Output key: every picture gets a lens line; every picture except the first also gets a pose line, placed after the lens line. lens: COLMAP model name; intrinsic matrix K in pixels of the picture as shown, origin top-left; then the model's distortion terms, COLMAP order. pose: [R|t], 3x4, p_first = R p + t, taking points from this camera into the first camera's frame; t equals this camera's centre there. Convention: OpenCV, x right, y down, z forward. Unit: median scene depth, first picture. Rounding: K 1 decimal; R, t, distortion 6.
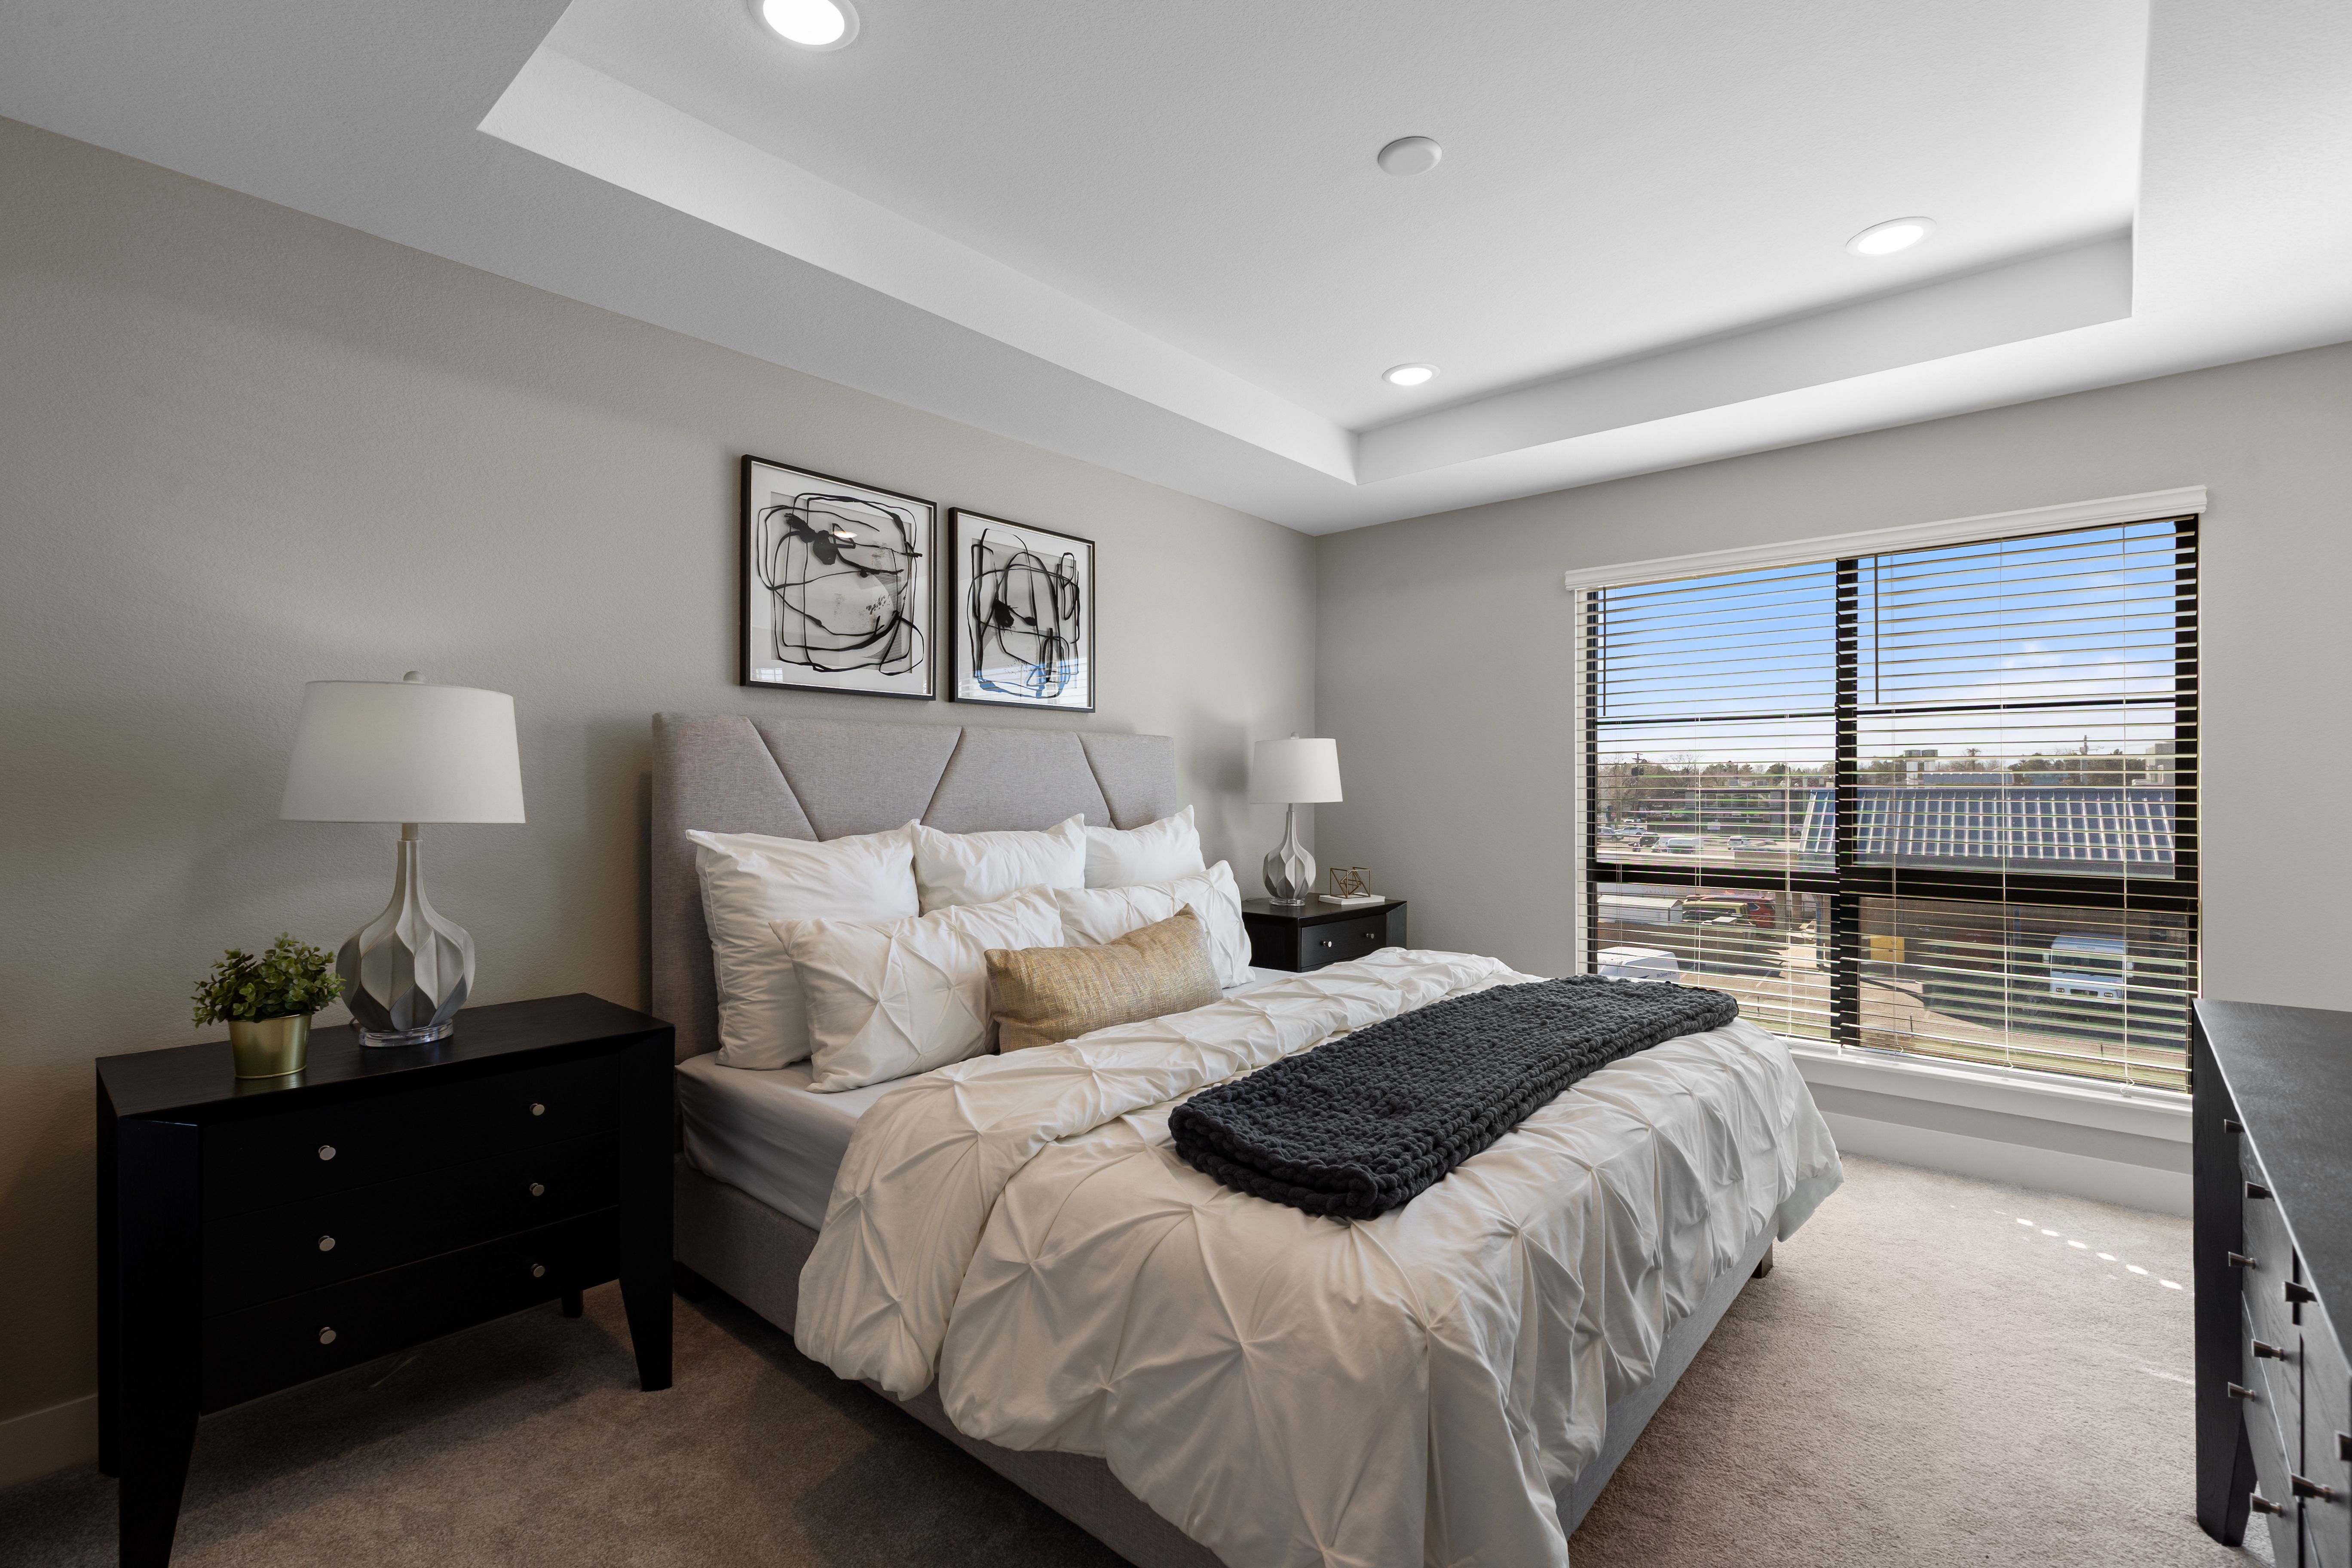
lens RADIAL K [[1050.4, 0, 1176.0], [0, 1050.4, 784.0], [0, 0, 1]] dist [-0.001474, -0.000544]
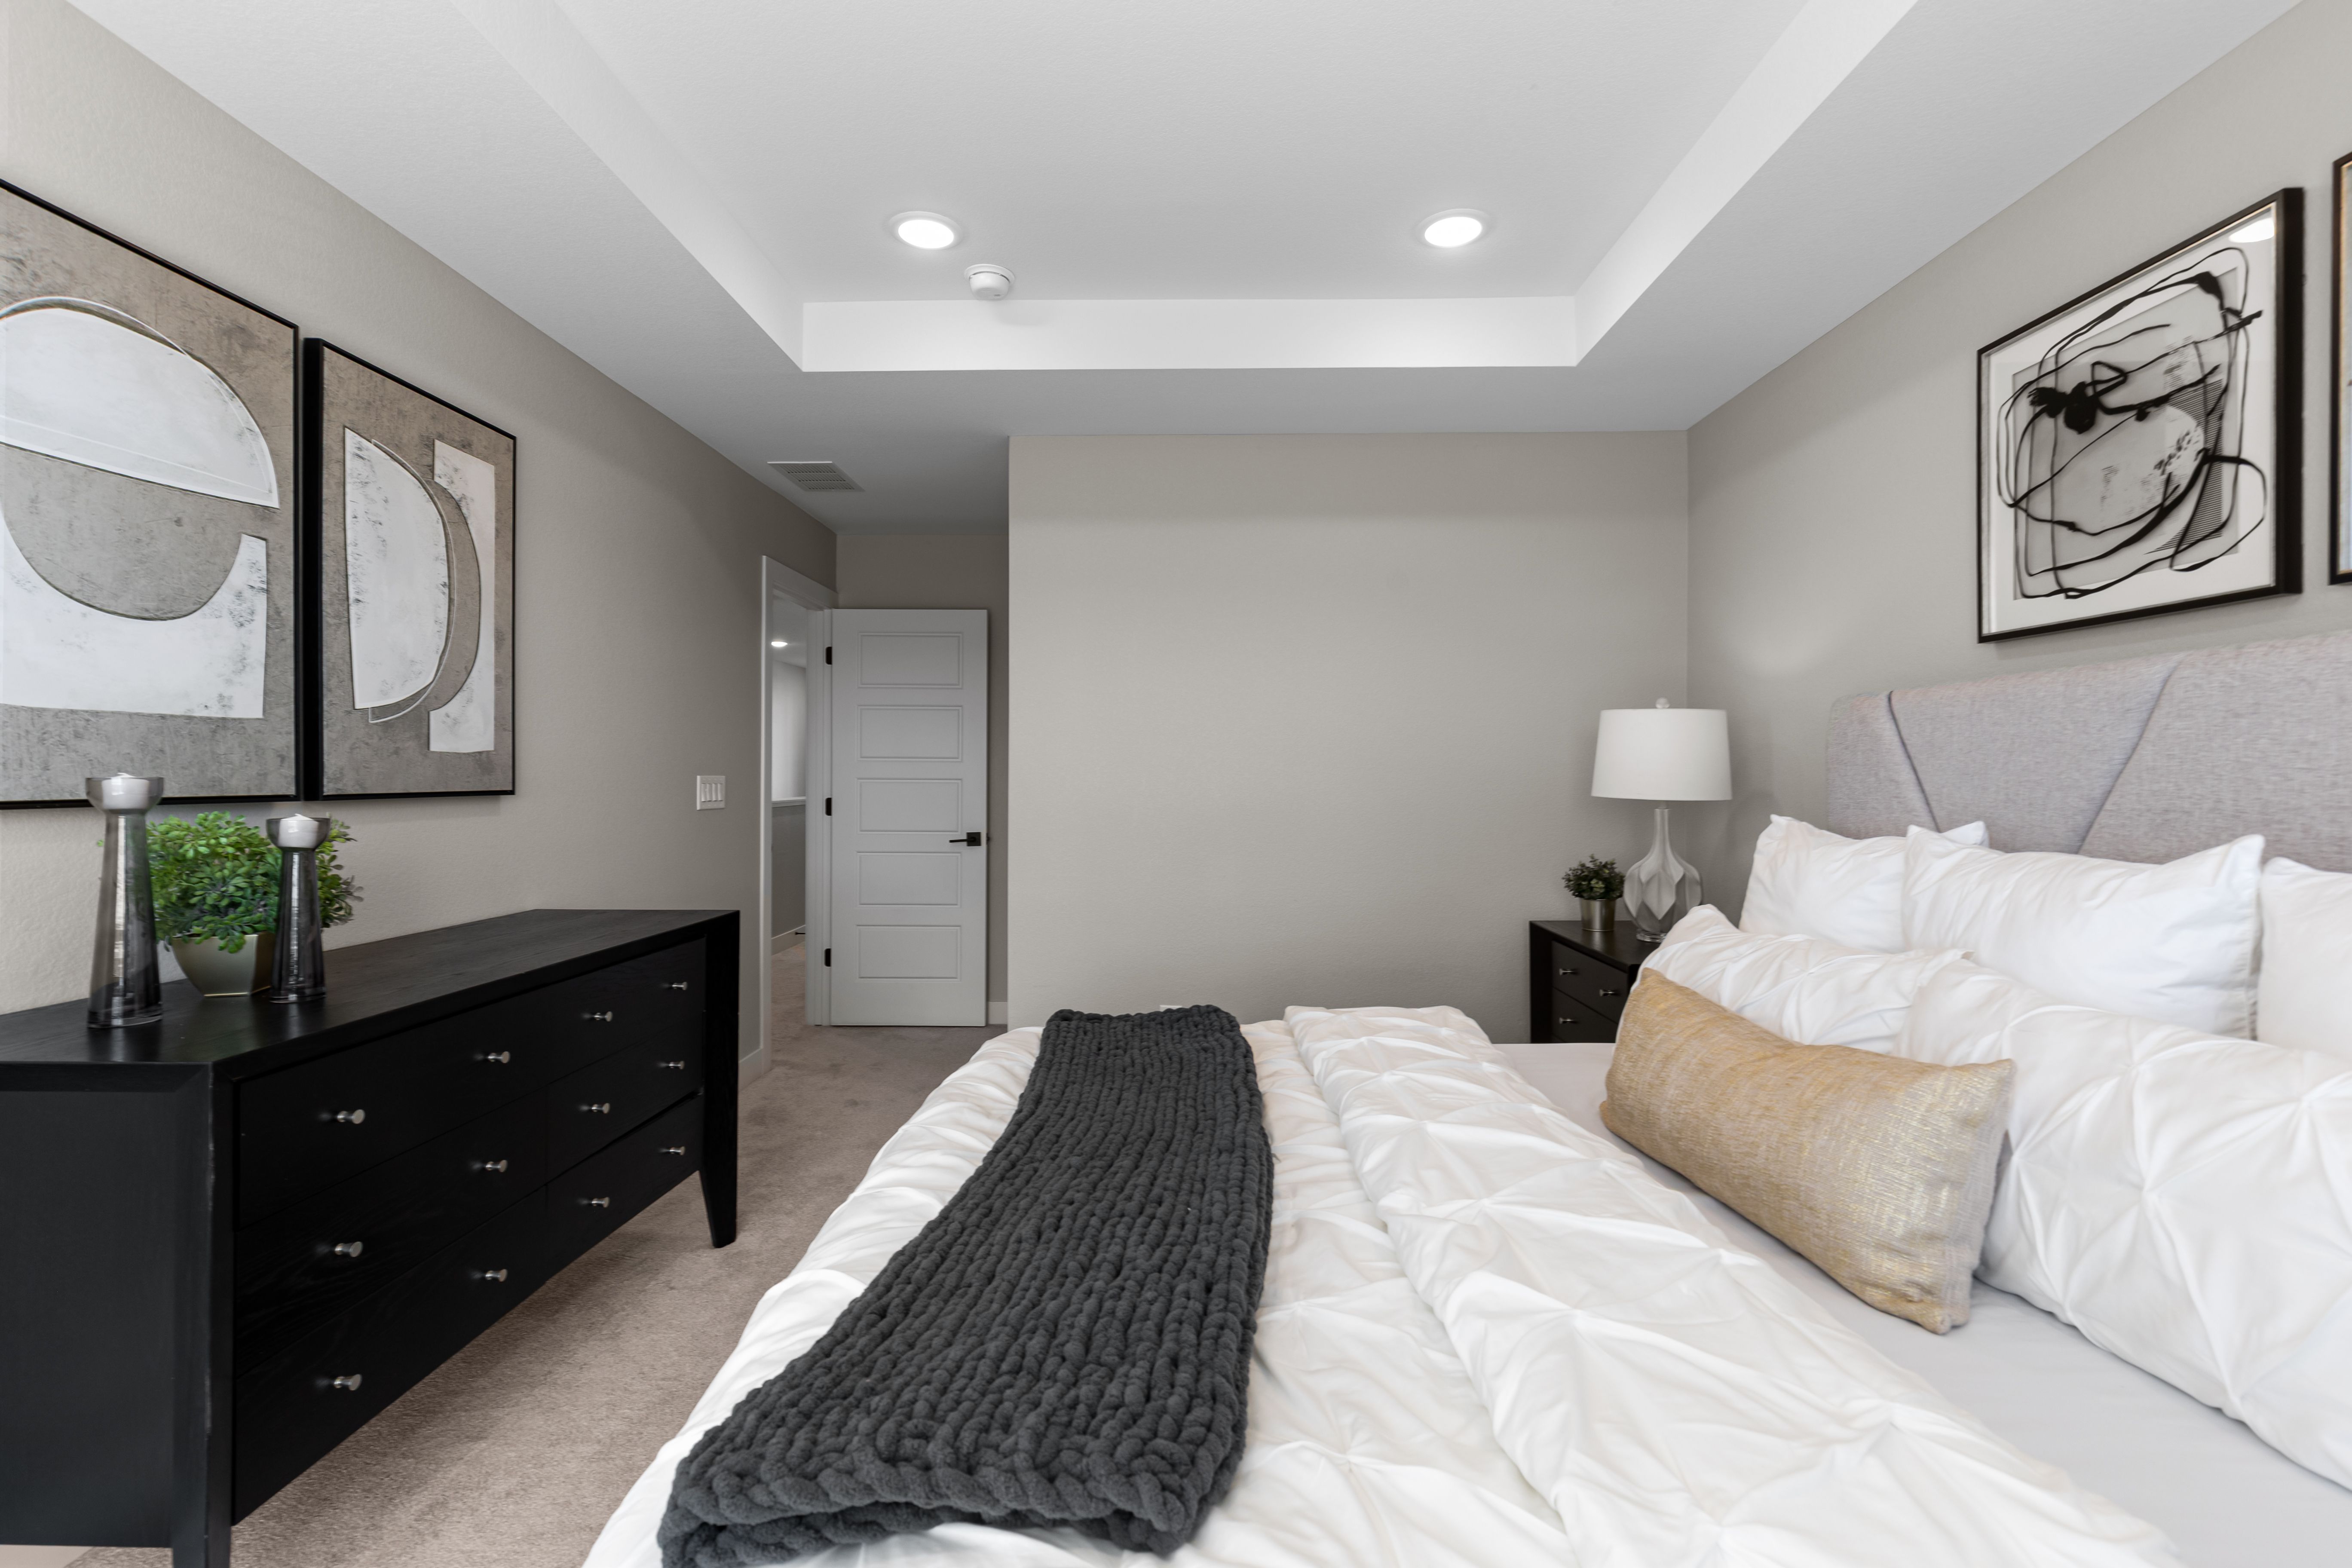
lens RADIAL K [[1050.4, 0, 1176.0], [0, 1050.4, 784.0], [0, 0, 1]] dist [-0.001474, -0.000544]
pose [[-0.759521, 0.005202, -0.650462, 0.494238], [0.004740, 0.999986, 0.002462, 0.006454], [0.650465, -0.001213, -0.759535, 1.057005]]
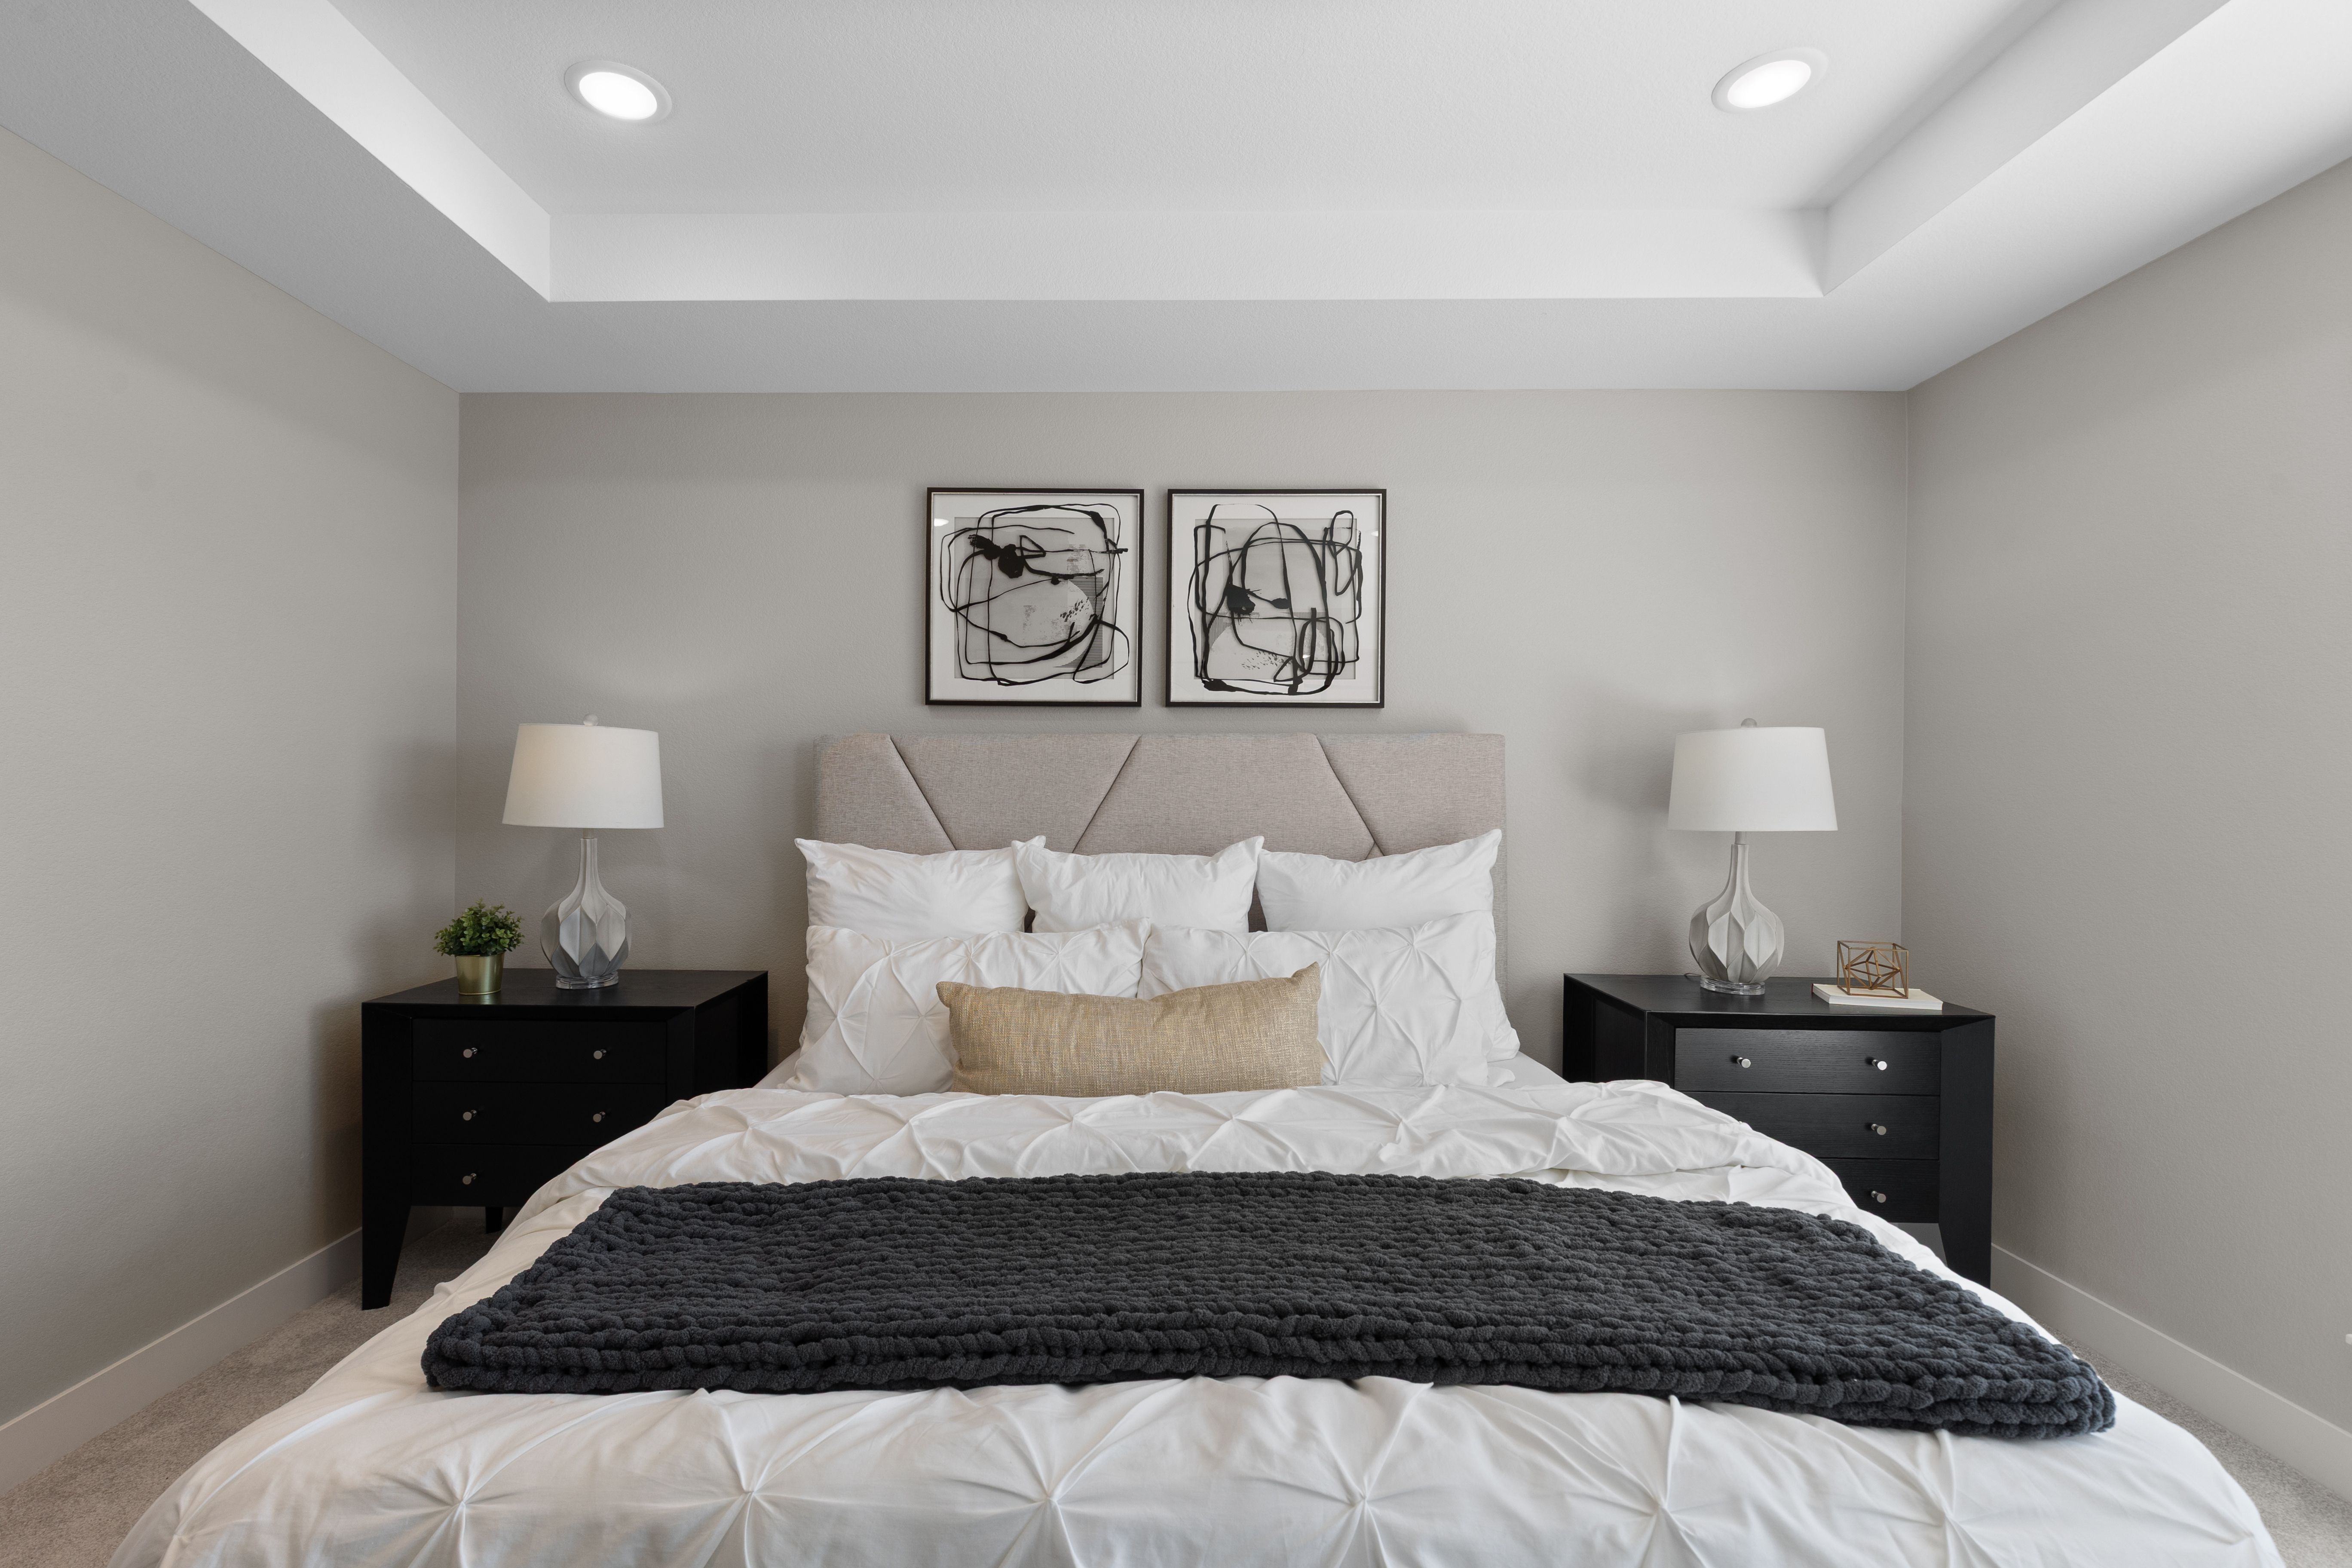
lens RADIAL K [[1074.2, 0, 1121.4], [0, 1074.2, 790.2], [0, 0, 1]] dist [-0.001693, -0.000112]
pose [[0.647039, -0.001809, -0.762455, 0.479781], [-0.002562, 0.999986, -0.004546, -0.002681], [0.762453, 0.004895, 0.647025, 0.391993]]
